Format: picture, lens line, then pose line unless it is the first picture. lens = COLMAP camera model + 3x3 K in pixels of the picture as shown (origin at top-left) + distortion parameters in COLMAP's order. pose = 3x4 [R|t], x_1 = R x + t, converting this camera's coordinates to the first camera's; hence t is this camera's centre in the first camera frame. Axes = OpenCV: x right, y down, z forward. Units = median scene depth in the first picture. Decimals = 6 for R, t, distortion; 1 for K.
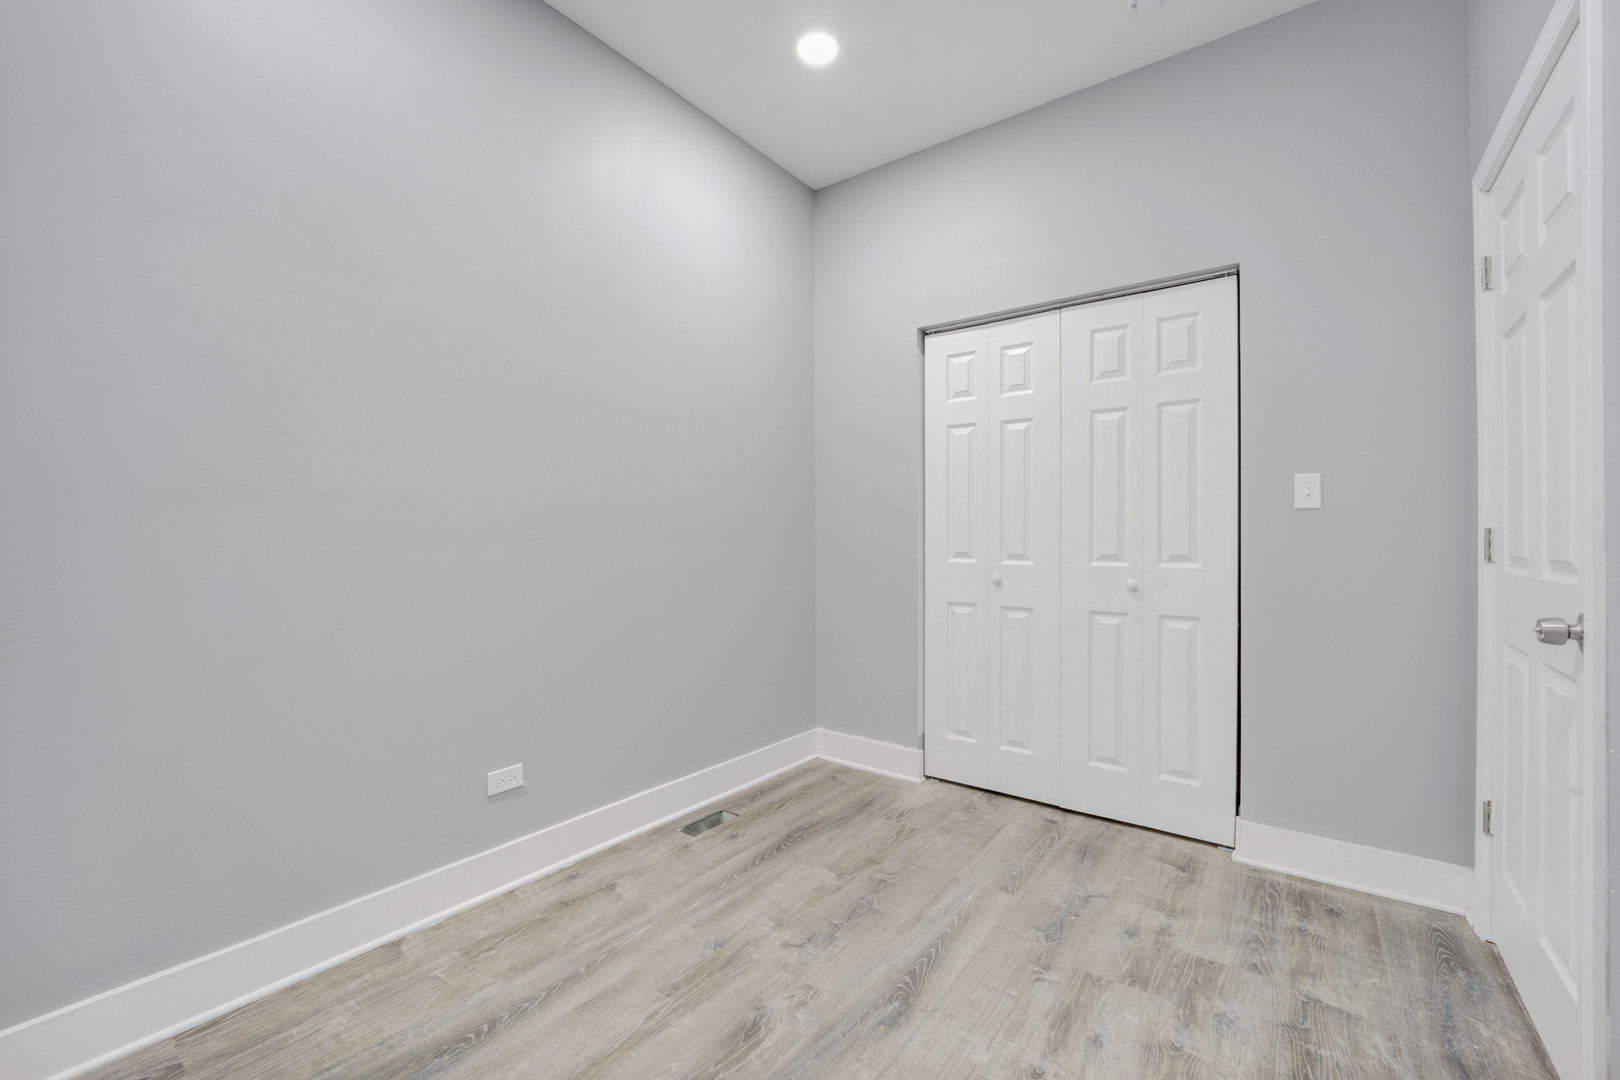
lens RADIAL K [[667.6, 0, 807.2], [0, 667.6, 519.7], [0, 0, 1]] dist [-0.019766, -0.001419]
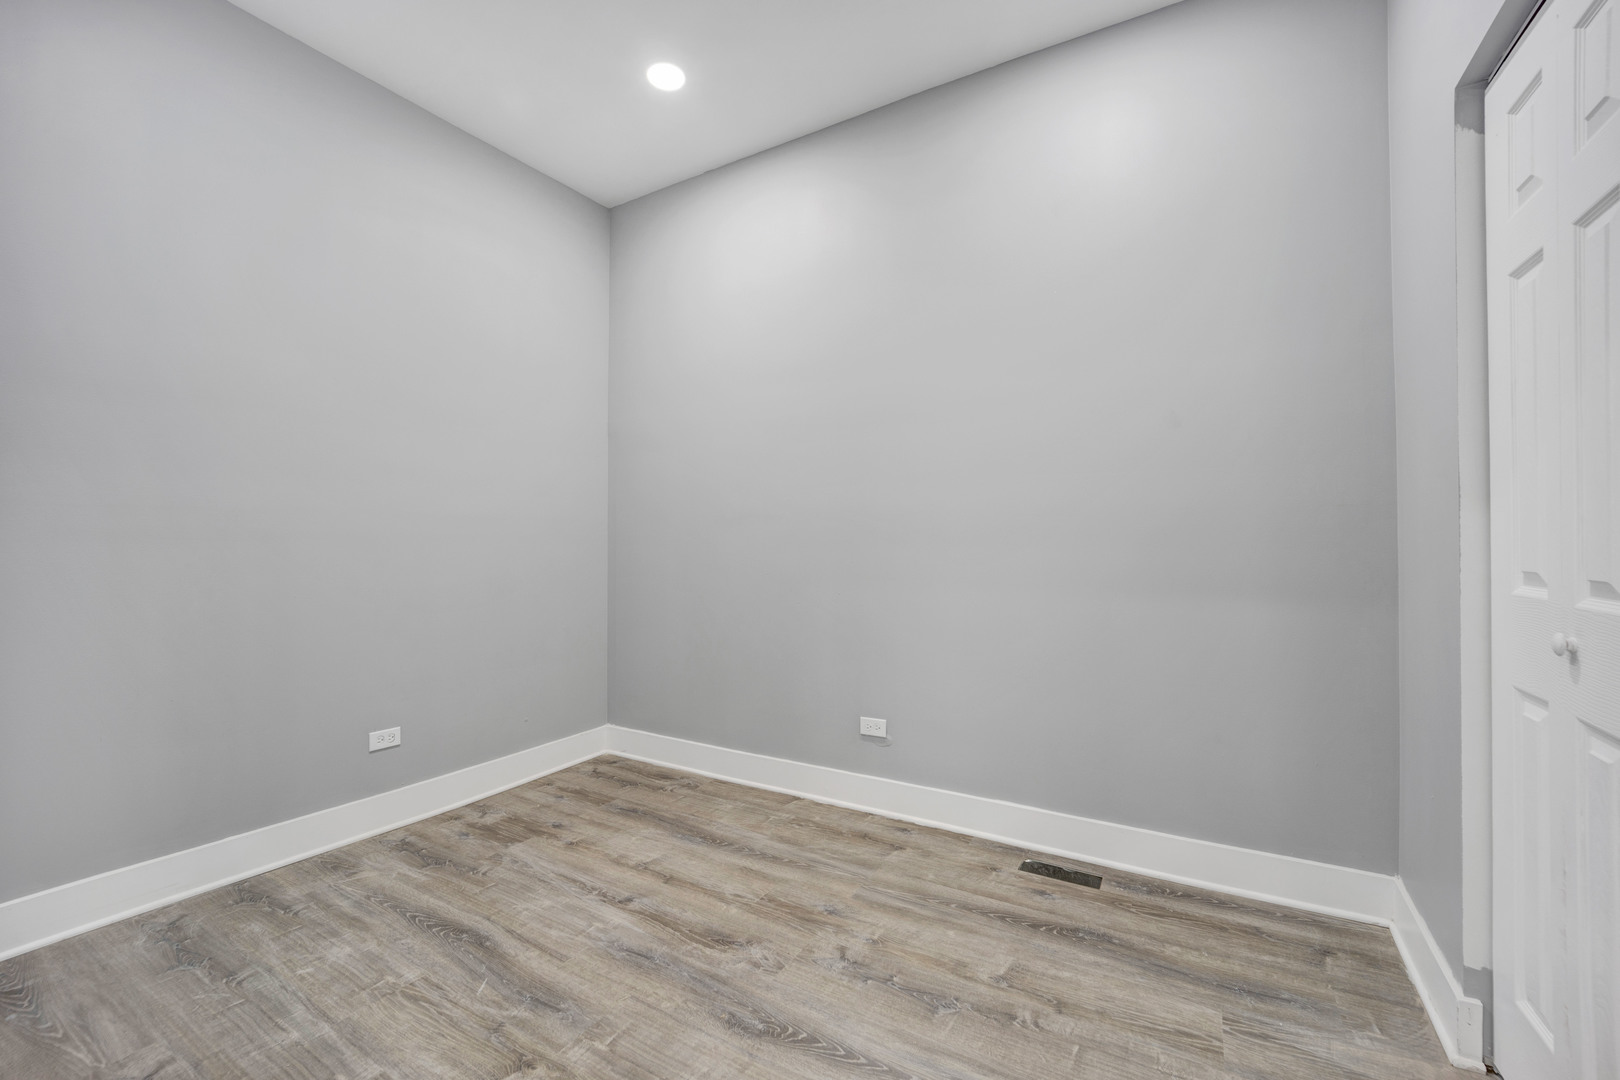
lens RADIAL K [[667.6, 0, 807.2], [0, 667.6, 519.7], [0, 0, 1]] dist [-0.019766, -0.001419]
pose [[0.112633, -0.033626, -0.993068, 0.876431], [0.027314, 0.999154, -0.030734, 0.024516], [0.993261, -0.023663, 0.113456, 0.766372]]
